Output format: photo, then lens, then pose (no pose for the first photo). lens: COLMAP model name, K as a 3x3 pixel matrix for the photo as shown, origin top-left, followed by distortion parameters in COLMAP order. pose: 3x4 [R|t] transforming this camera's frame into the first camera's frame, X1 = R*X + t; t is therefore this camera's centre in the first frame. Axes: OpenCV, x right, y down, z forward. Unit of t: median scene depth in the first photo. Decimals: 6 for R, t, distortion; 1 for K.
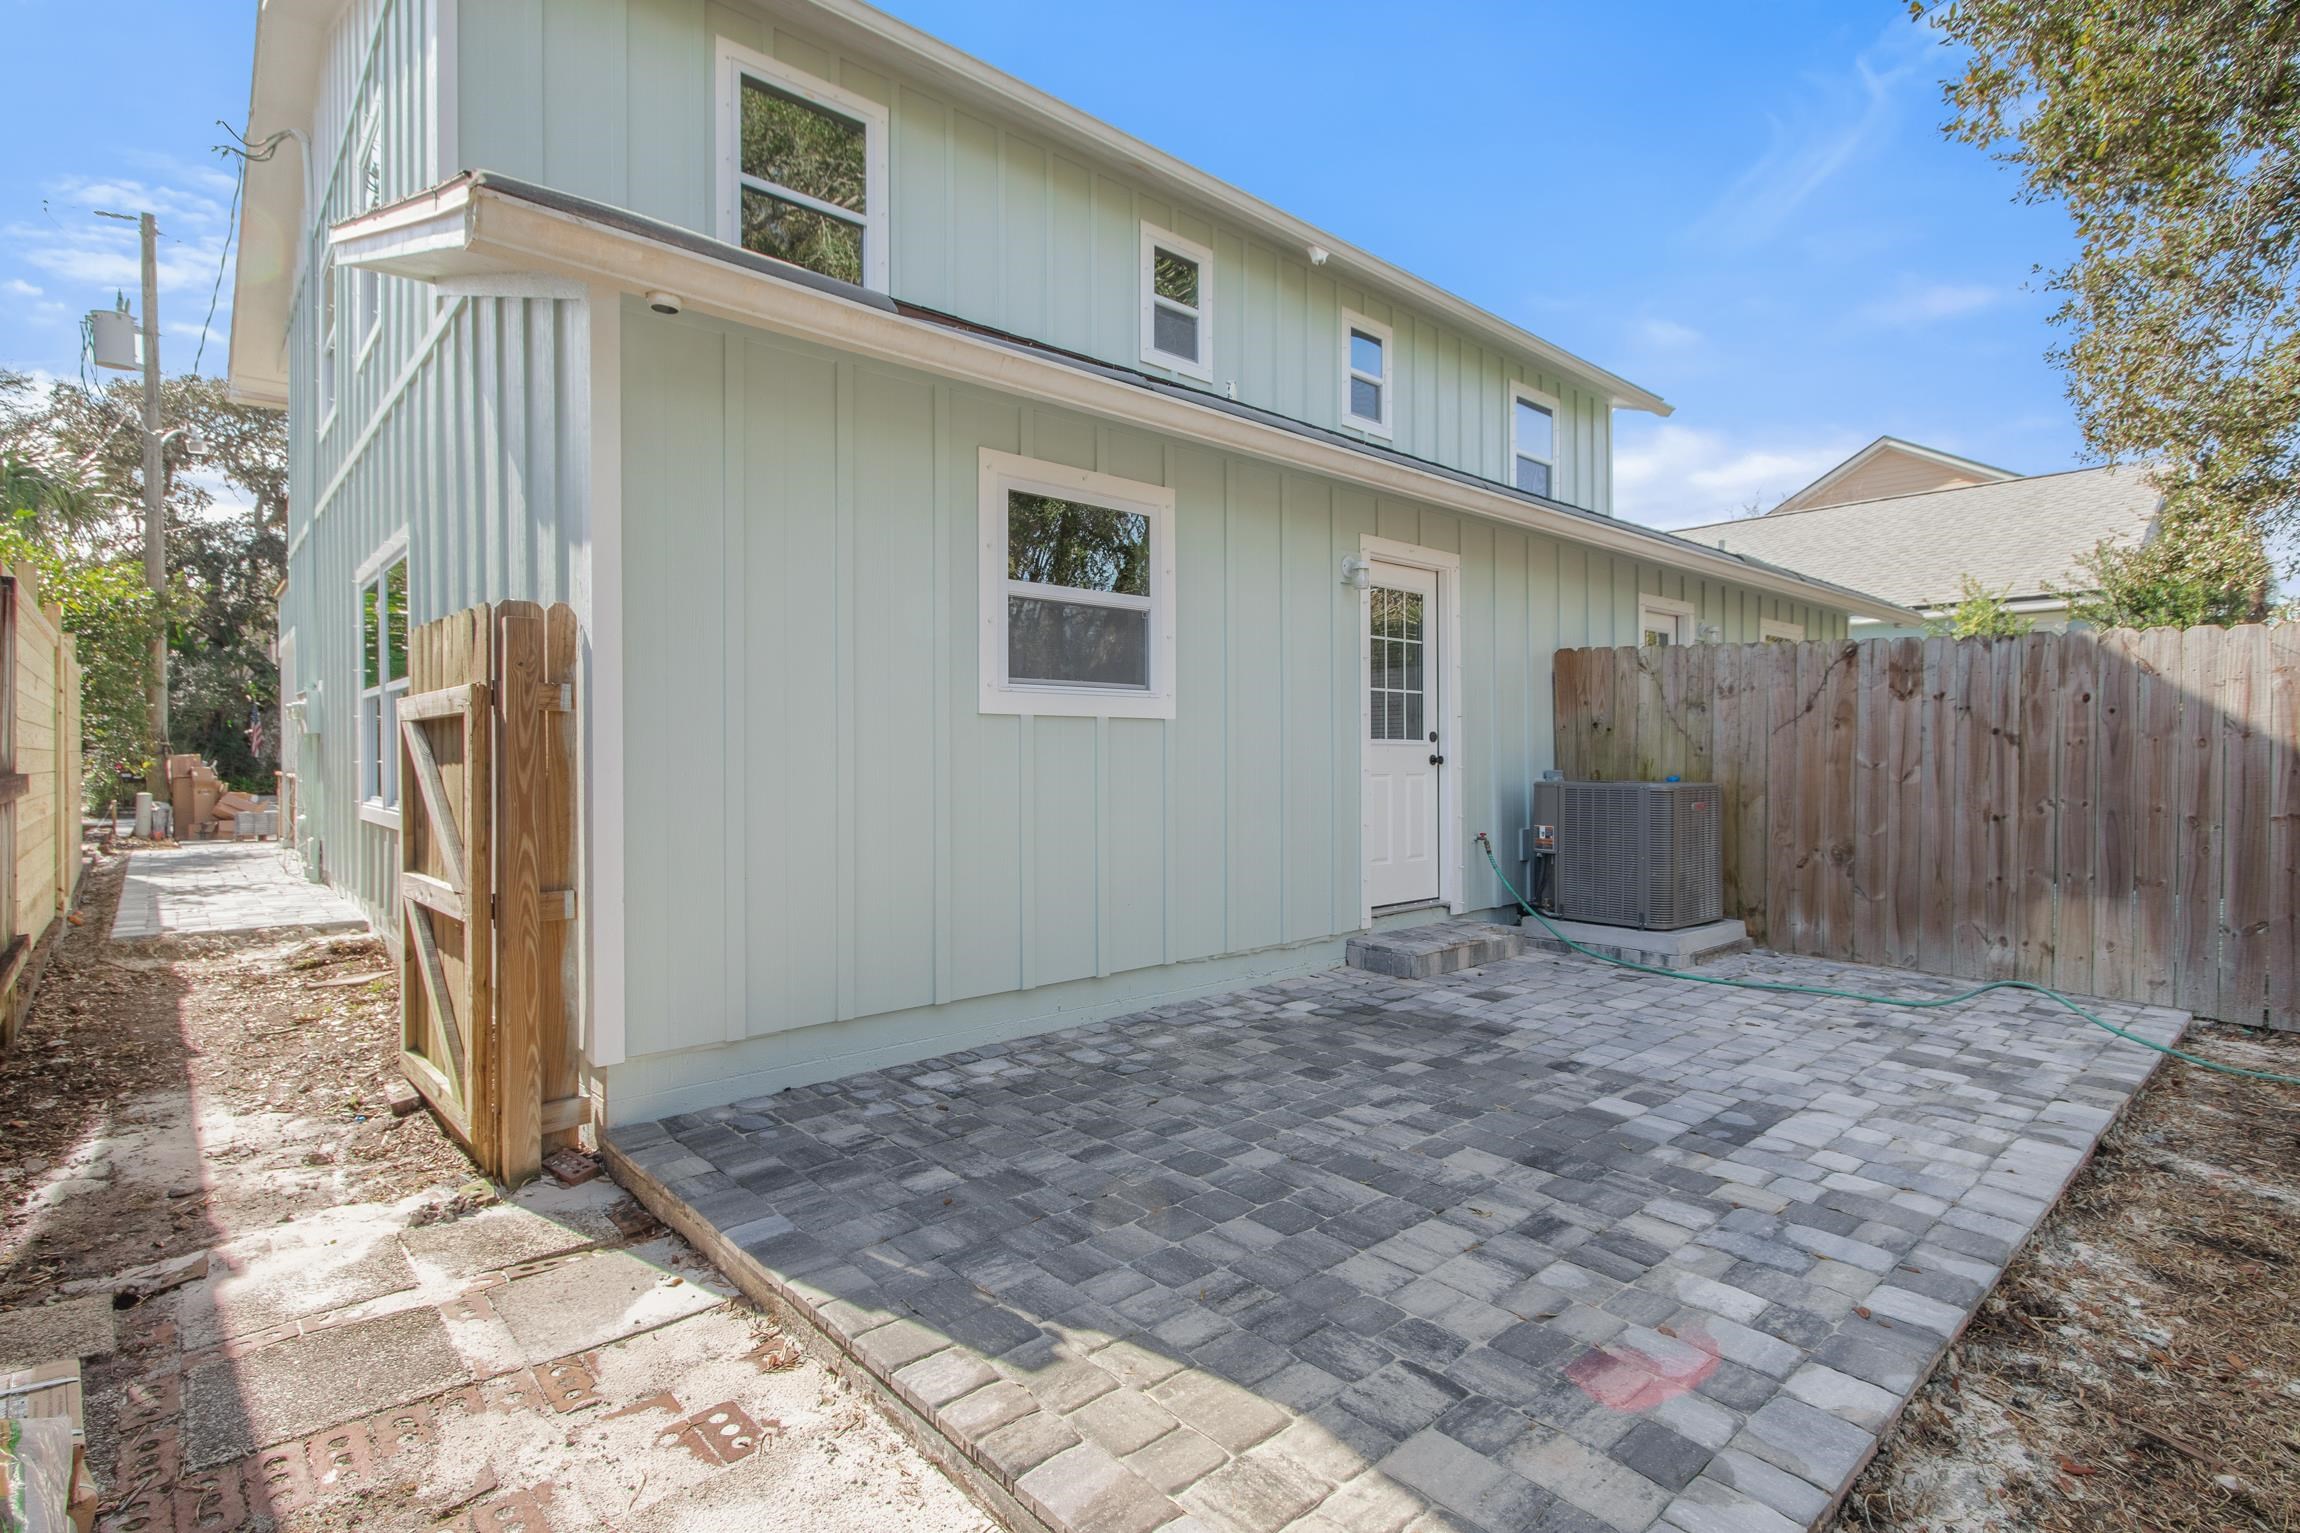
lens RADIAL K [[1096.9, 0, 1111.5], [0, 1096.9, 766.1], [0, 0, 1]] dist [0.004586, -0.000333]
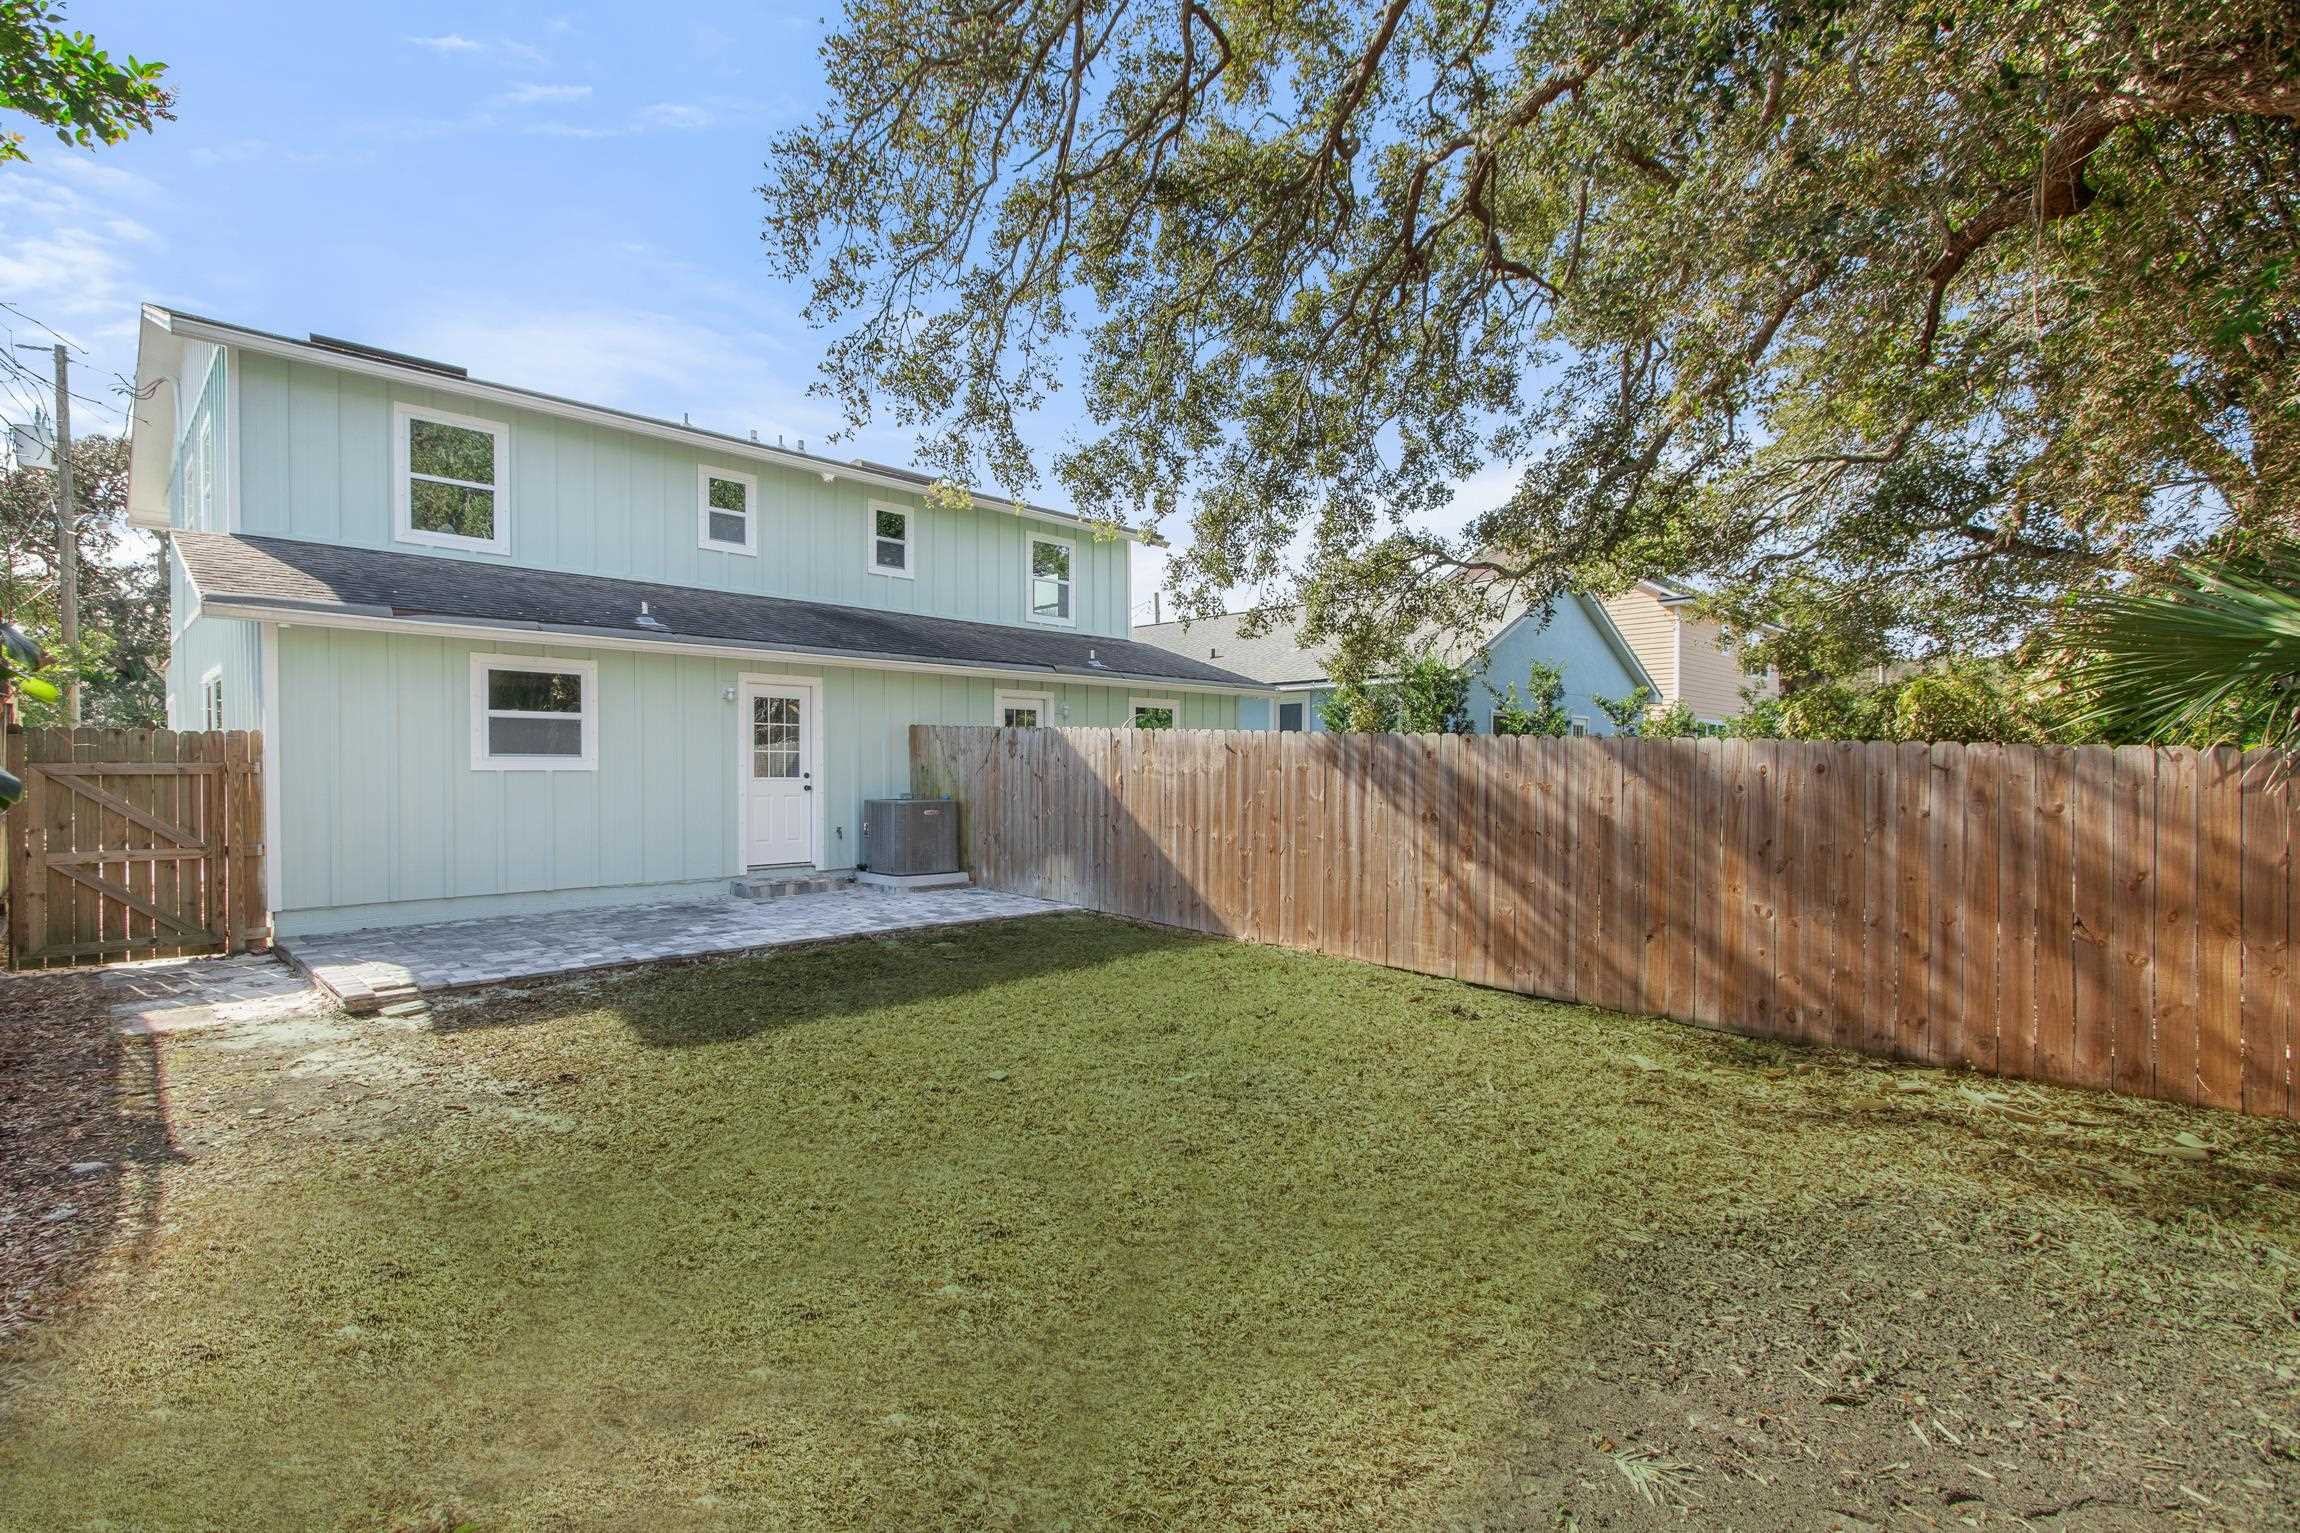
lens RADIAL K [[1096.9, 0, 1145.2], [0, 1096.9, 790.4], [0, 0, 1]] dist [0.004586, -0.000333]
pose [[0.998052, 0.003046, 0.062309, 0.754891], [-0.003717, 0.999936, 0.010656, -0.023827], [-0.062272, -0.010867, 0.998000, -0.903482]]
